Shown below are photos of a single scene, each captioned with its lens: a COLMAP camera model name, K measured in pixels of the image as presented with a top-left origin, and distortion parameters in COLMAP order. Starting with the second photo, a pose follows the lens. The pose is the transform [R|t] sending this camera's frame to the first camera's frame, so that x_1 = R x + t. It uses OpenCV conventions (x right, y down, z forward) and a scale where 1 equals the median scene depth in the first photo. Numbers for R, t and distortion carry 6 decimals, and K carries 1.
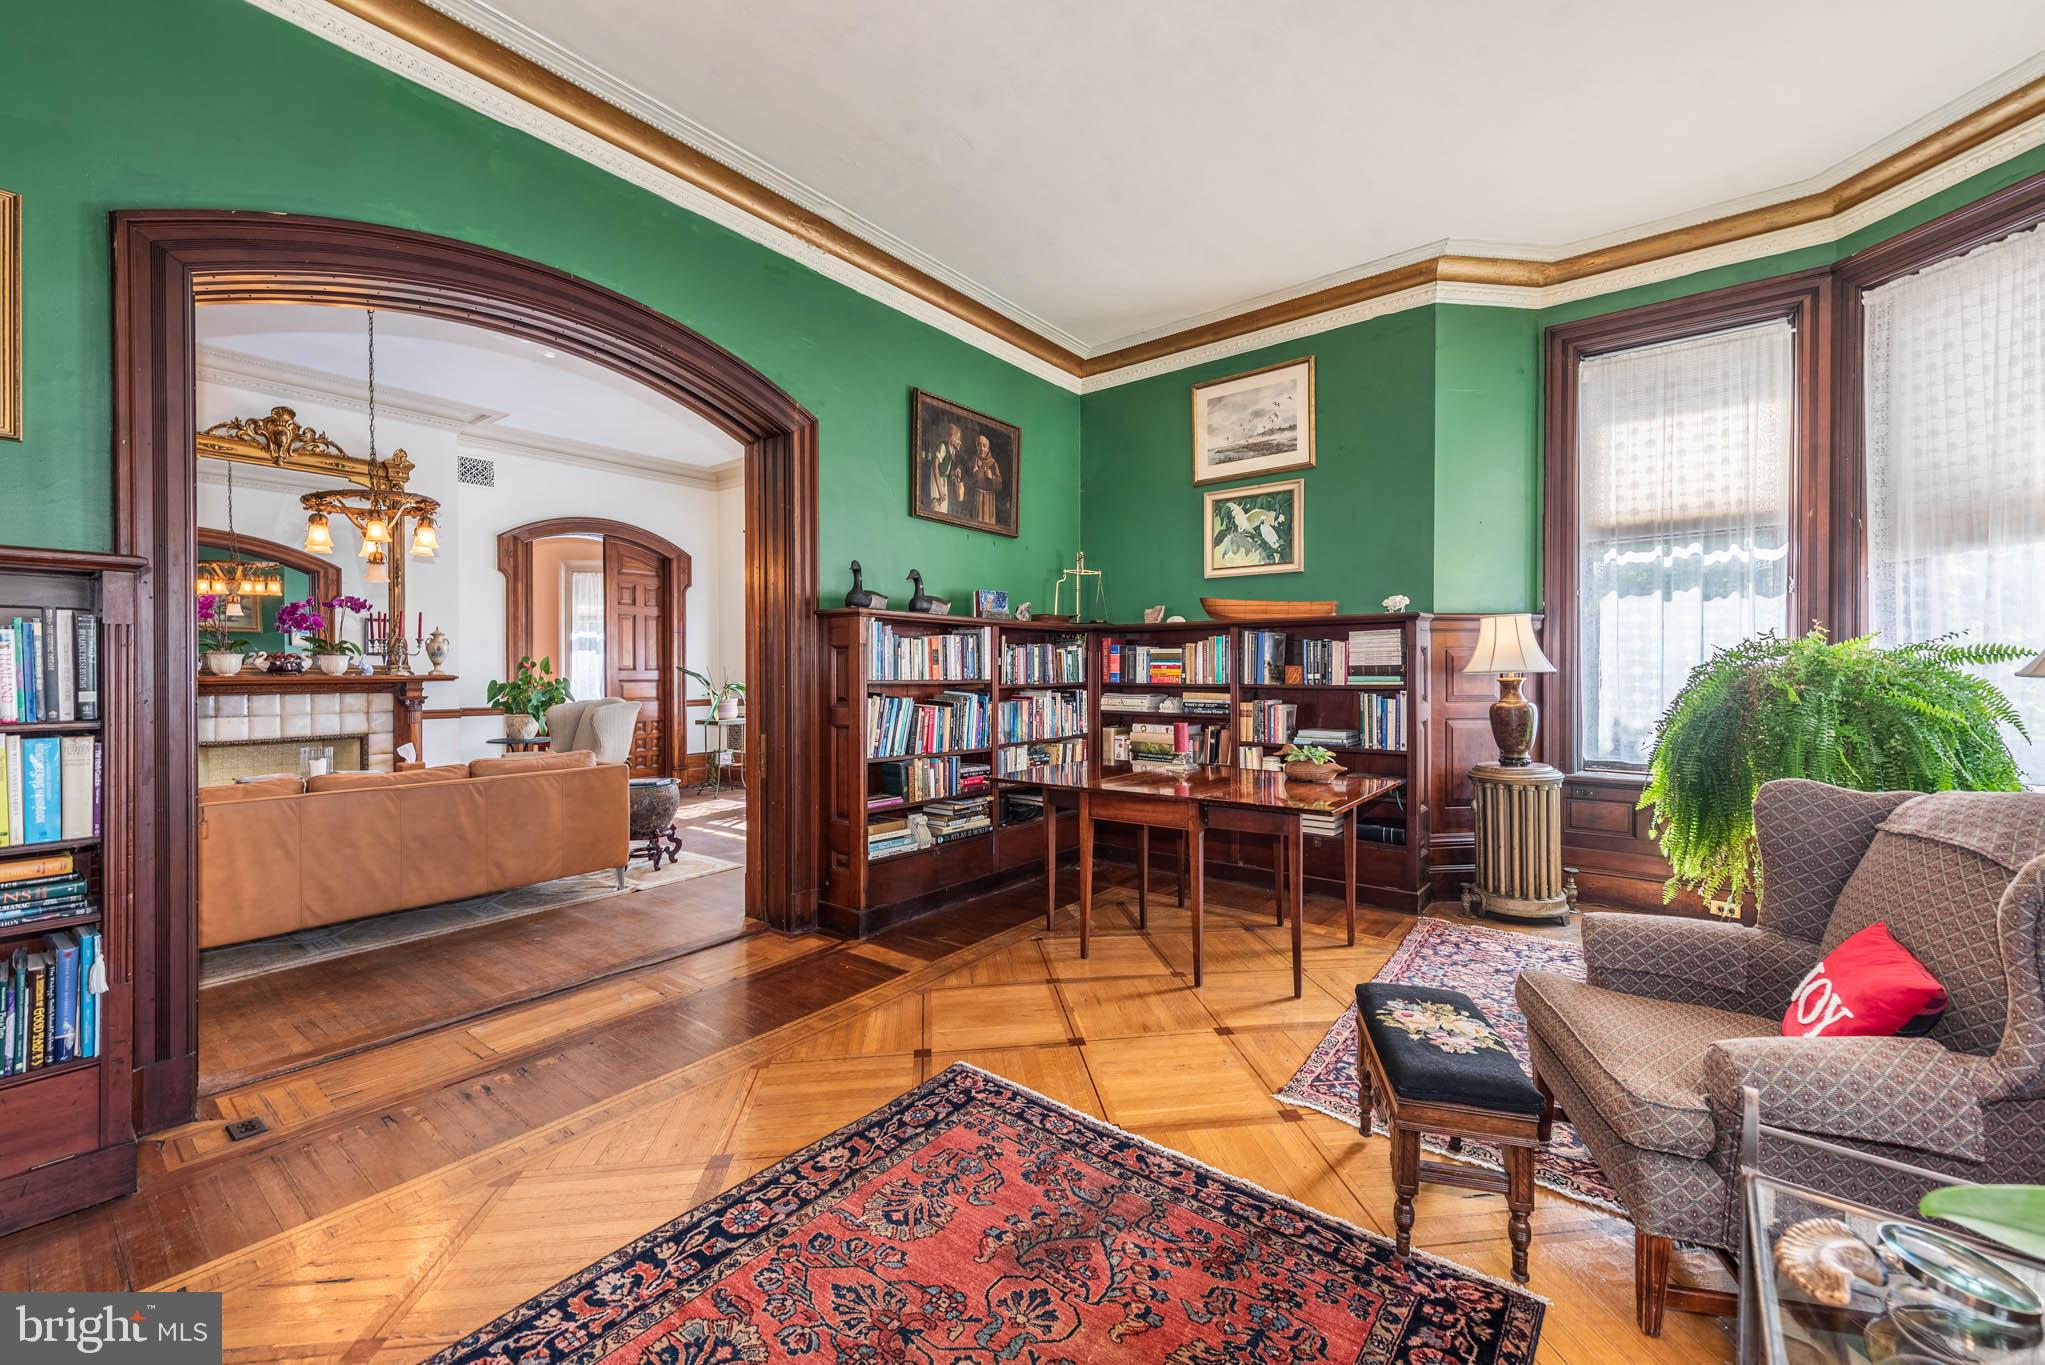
lens RADIAL K [[807.4, 0, 1022.5], [0, 807.4, 682.5], [0, 0, 1]] dist [0.000447, 0.000084]
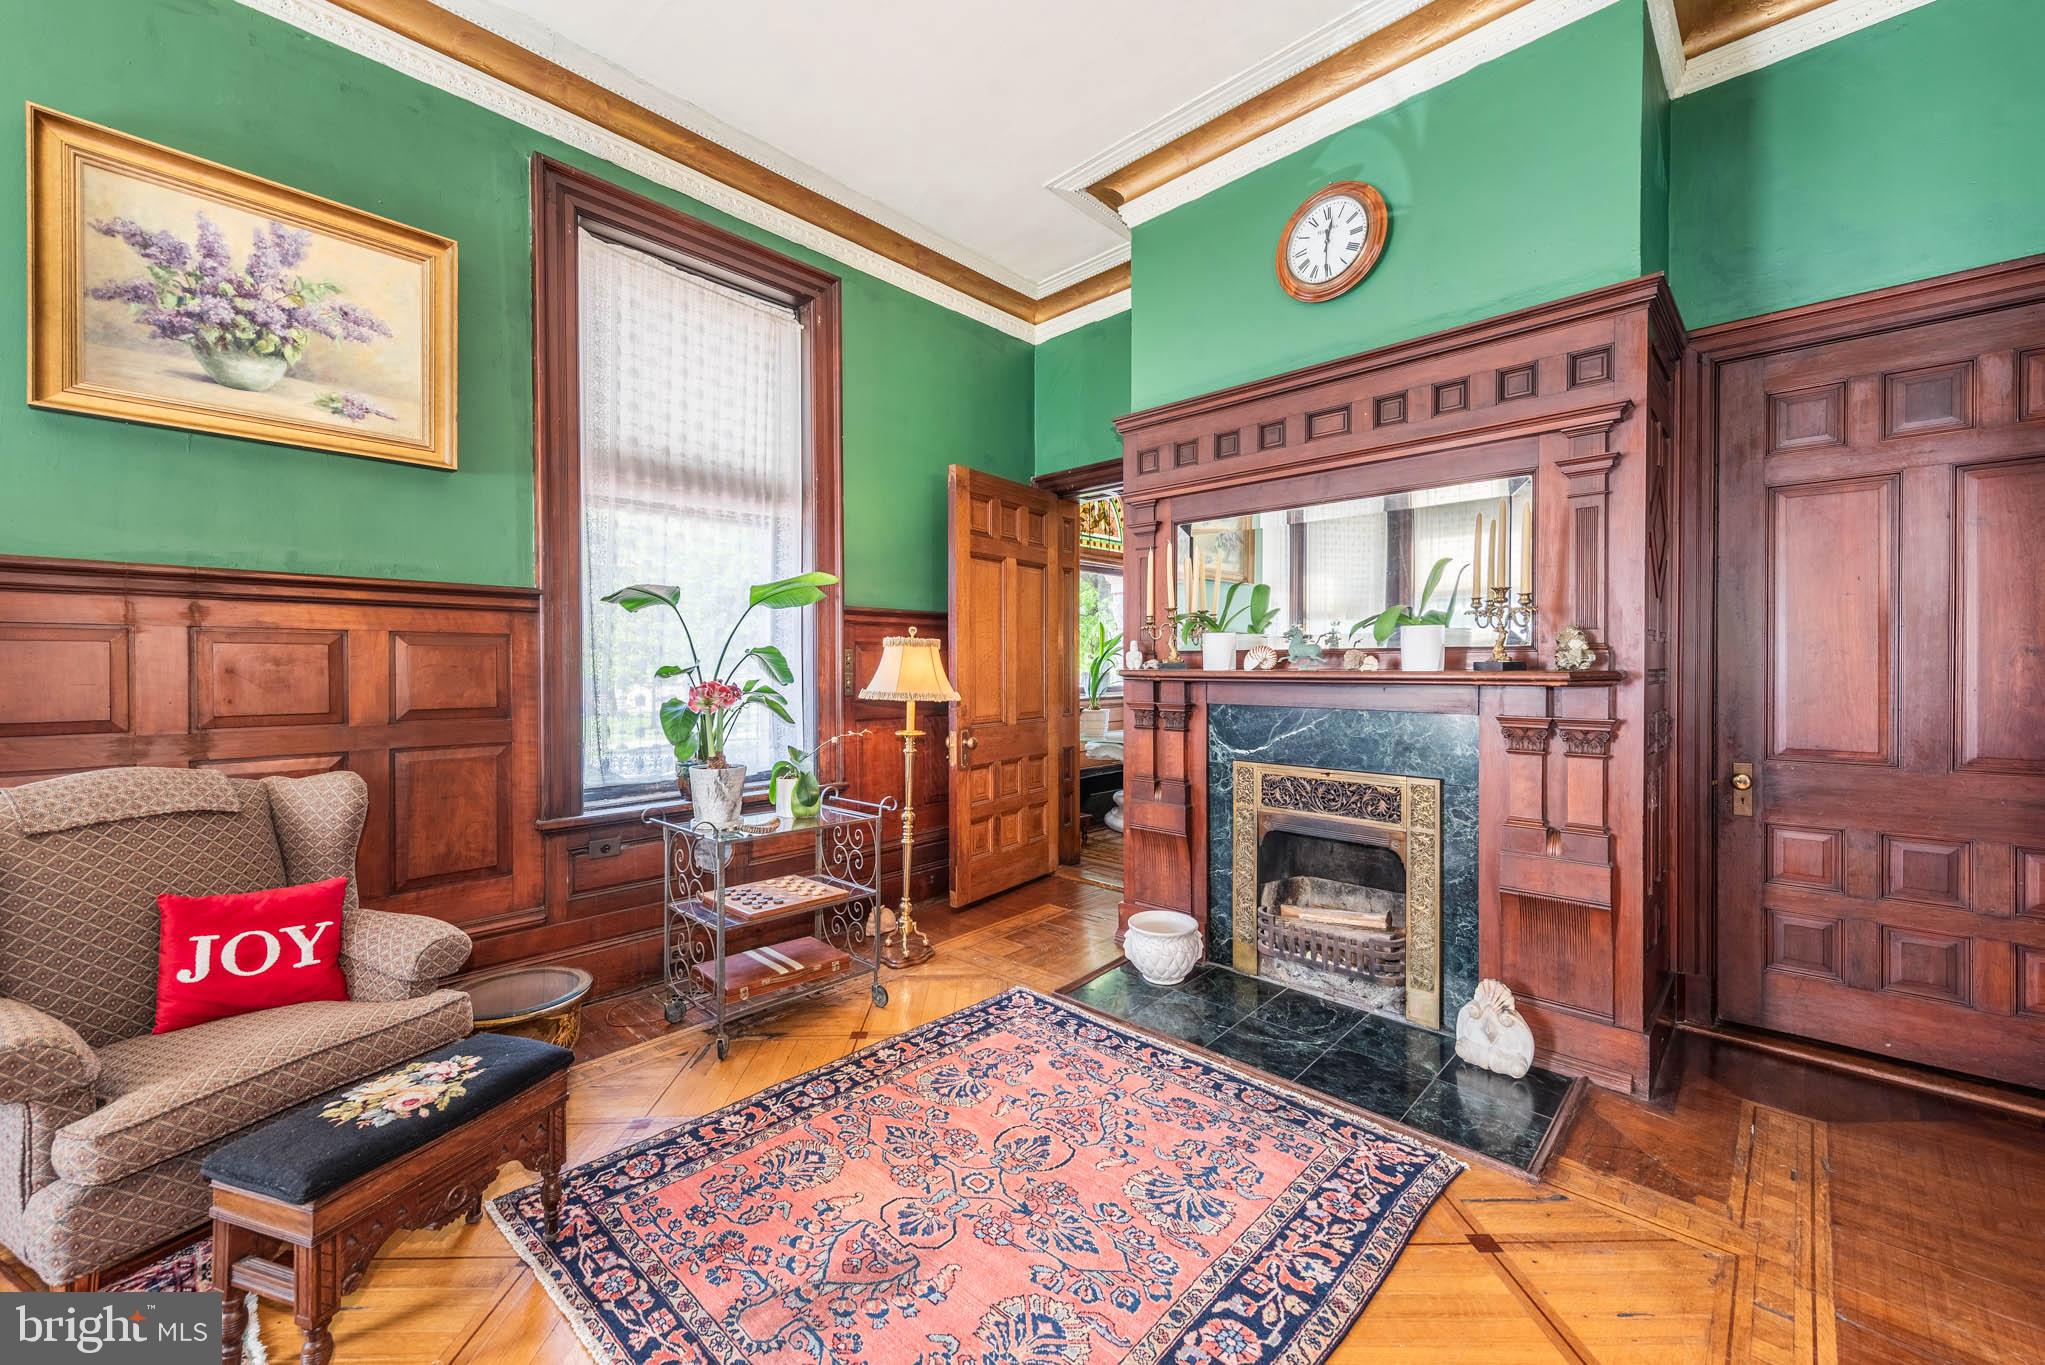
lens RADIAL K [[830.9, 0, 1018.1], [0, 830.9, 660.0], [0, 0, 1]] dist [0.000613, -0.000144]
pose [[-0.995681, 0.003183, 0.092789, -0.220304], [0.004106, 0.999944, 0.009756, -0.033657], [-0.092753, 0.010095, -0.995638, 1.955814]]
